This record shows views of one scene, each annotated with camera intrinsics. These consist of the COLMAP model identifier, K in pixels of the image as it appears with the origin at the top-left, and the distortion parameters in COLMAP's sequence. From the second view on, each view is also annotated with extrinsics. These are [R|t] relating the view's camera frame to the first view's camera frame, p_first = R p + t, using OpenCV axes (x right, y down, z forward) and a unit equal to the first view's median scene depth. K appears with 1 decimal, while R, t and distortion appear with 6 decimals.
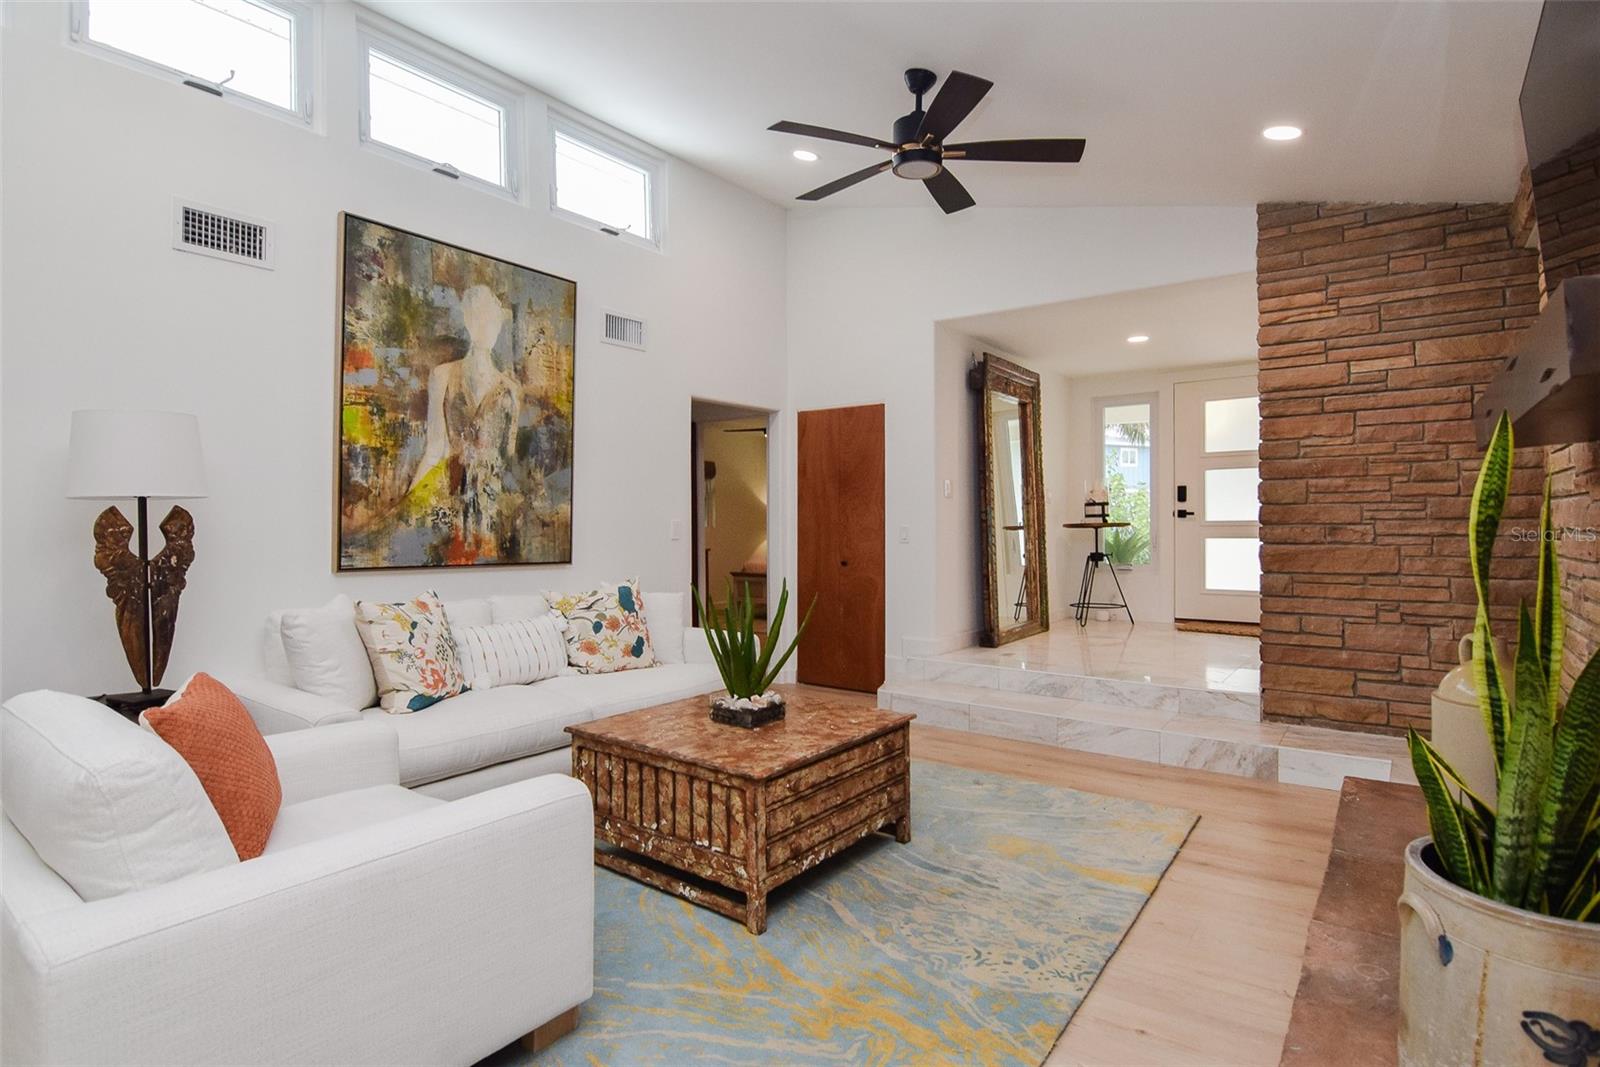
lens RADIAL K [[796.1, 0, 800.0], [0, 796.1, 533.5], [0, 0, 1]] dist [-0.001230, -0.019503]
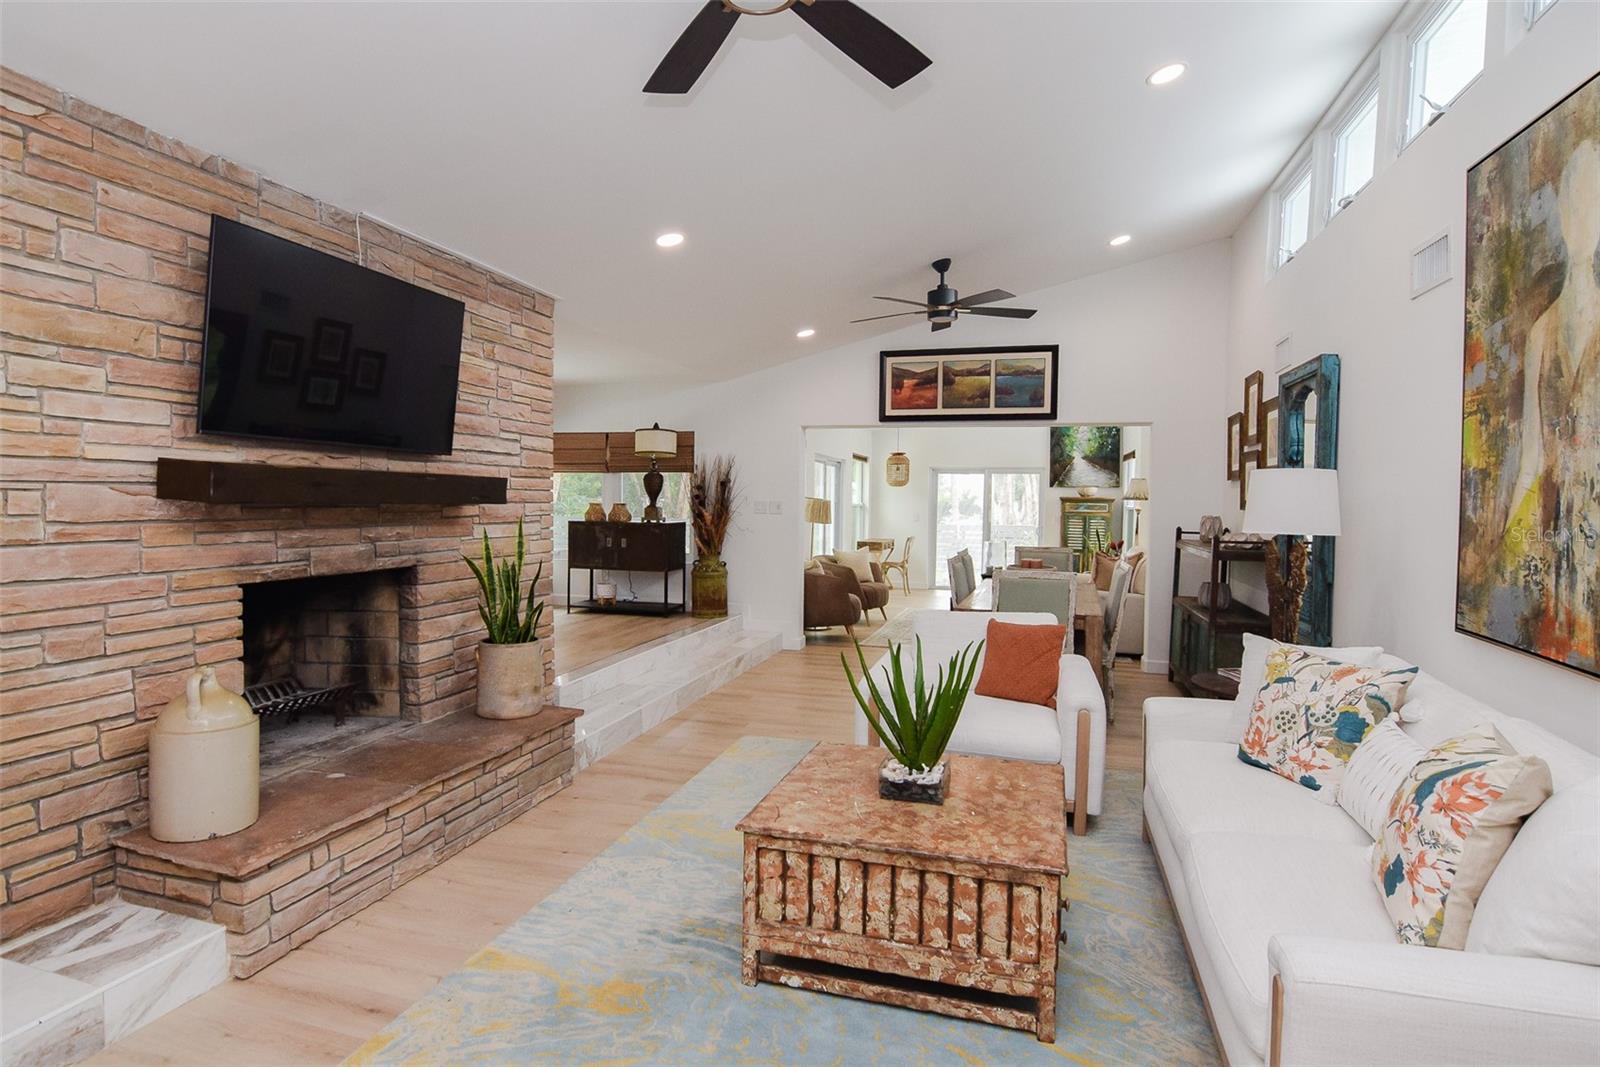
lens RADIAL K [[796.1, 0, 800.0], [0, 796.1, 533.5], [0, 0, 1]] dist [-0.001230, -0.019503]
pose [[-0.930784, 0.012144, -0.365368, 0.311243], [-0.008748, 0.998422, 0.055473, -0.085125], [0.365465, 0.054829, -0.929209, 1.461982]]
